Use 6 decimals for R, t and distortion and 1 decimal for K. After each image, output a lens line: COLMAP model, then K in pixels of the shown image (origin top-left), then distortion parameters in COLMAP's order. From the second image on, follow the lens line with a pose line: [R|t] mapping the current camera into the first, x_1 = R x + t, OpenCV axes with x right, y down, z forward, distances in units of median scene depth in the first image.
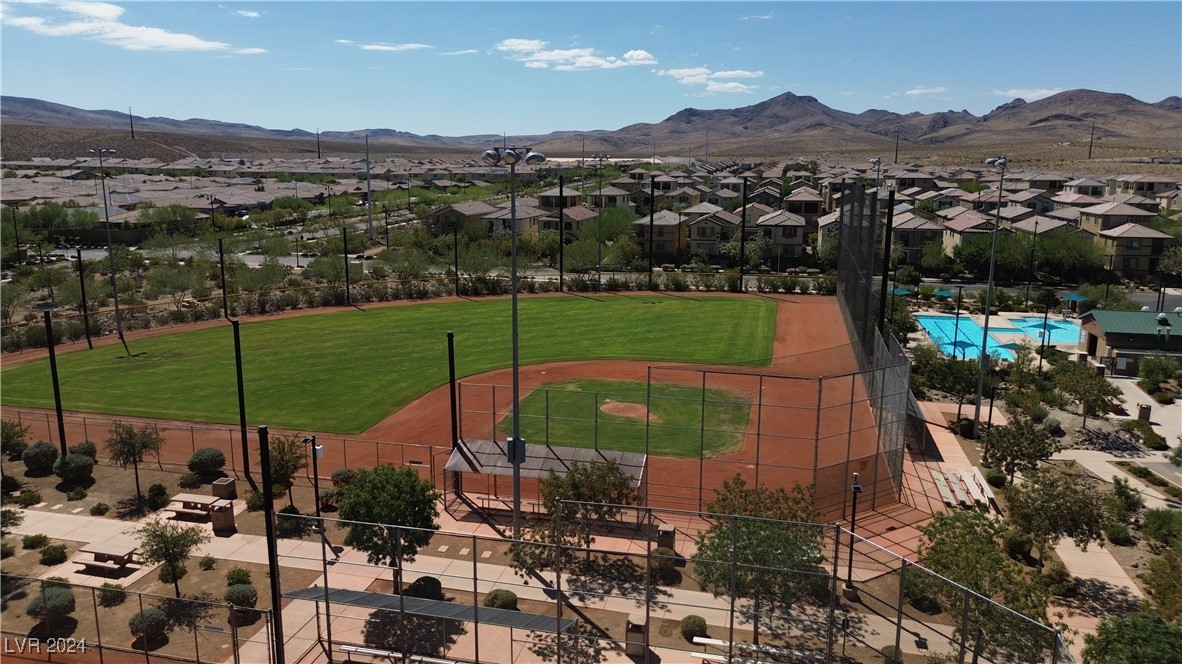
lens RADIAL K [[841.3, 0, 591.0], [0, 841.3, 332.0], [0, 0, 1]] dist [0.055473, -0.067248]
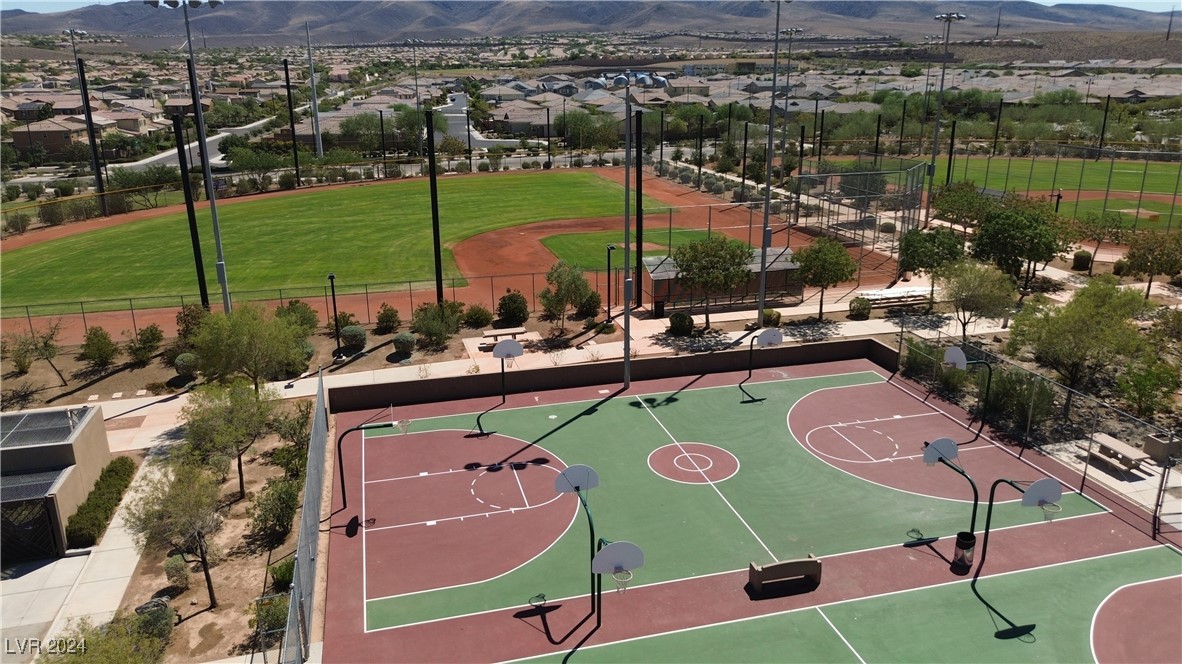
lens RADIAL K [[841.3, 0, 591.0], [0, 841.3, 332.0], [0, 0, 1]] dist [0.055473, -0.067248]
pose [[0.470744, 0.253585, -0.845041, 0.330028], [-0.165903, 0.966160, 0.197512, 0.061309], [0.866531, 0.047217, 0.496885, -0.172898]]
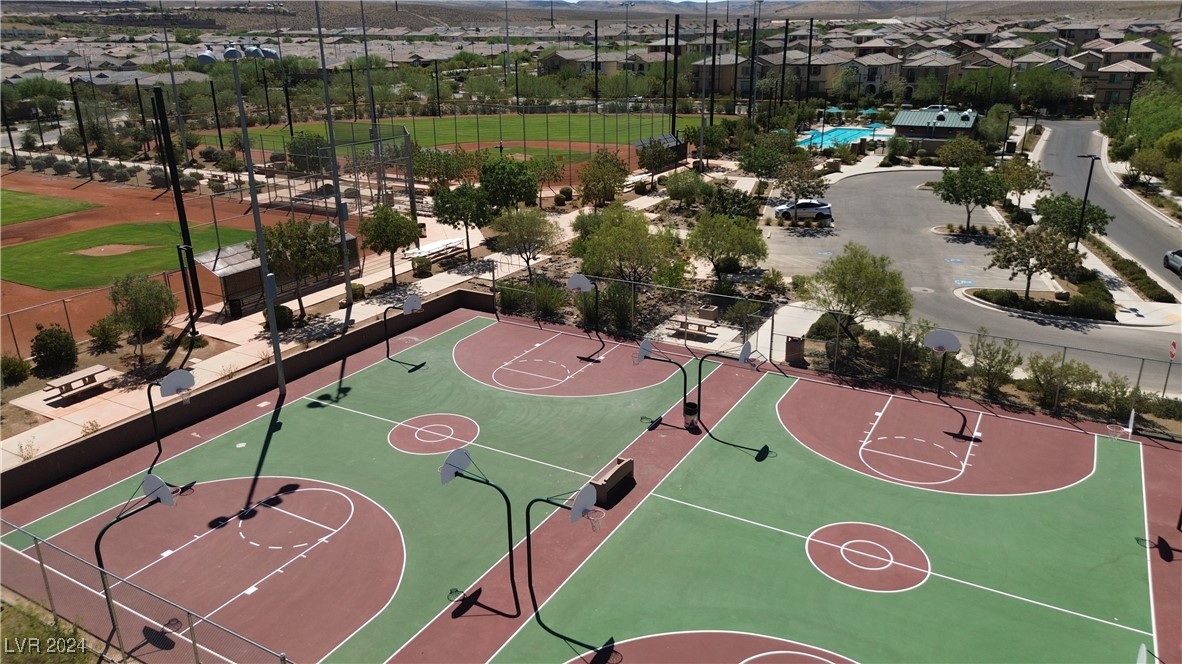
lens RADIAL K [[841.3, 0, 591.0], [0, 841.3, 332.0], [0, 0, 1]] dist [0.055473, -0.067248]
pose [[0.958820, 0.082208, -0.271858, 0.261601], [-0.042316, 0.987859, 0.149478, 0.071950], [0.280845, -0.131819, 0.950658, -0.237498]]
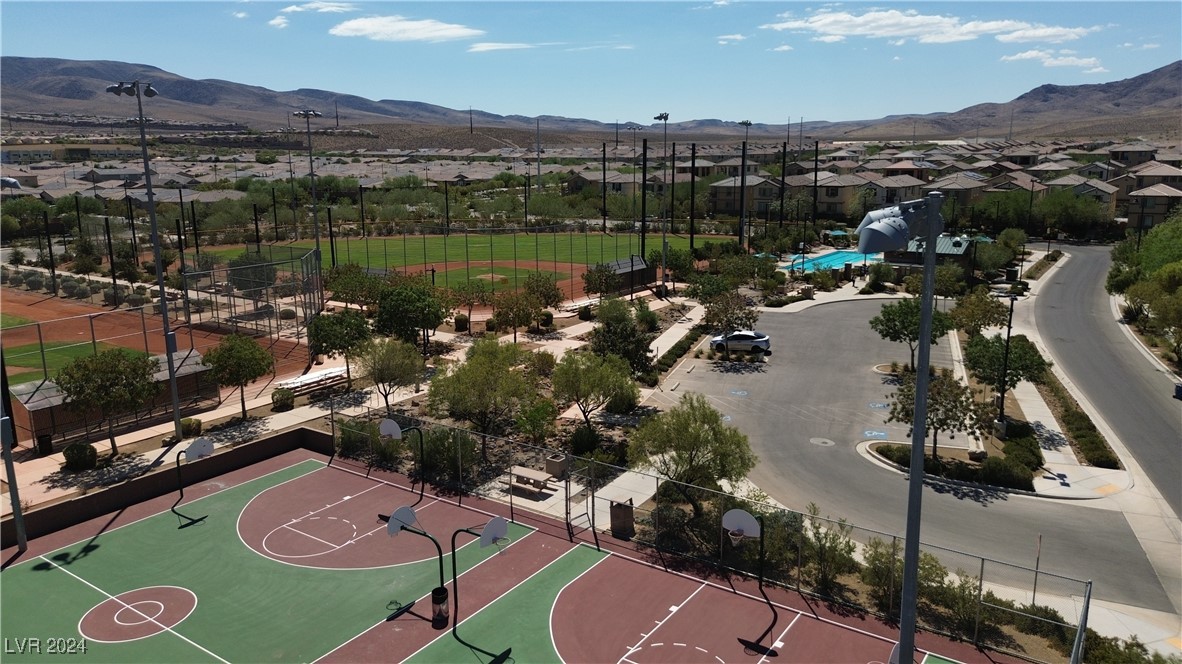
lens RADIAL K [[841.3, 0, 591.0], [0, 841.3, 332.0], [0, 0, 1]] dist [0.055473, -0.067248]
pose [[0.931122, 0.063785, -0.359086, 0.324671], [-0.059267, 0.997963, 0.023589, 0.059515], [0.359859, -0.000682, 0.933006, -0.181215]]
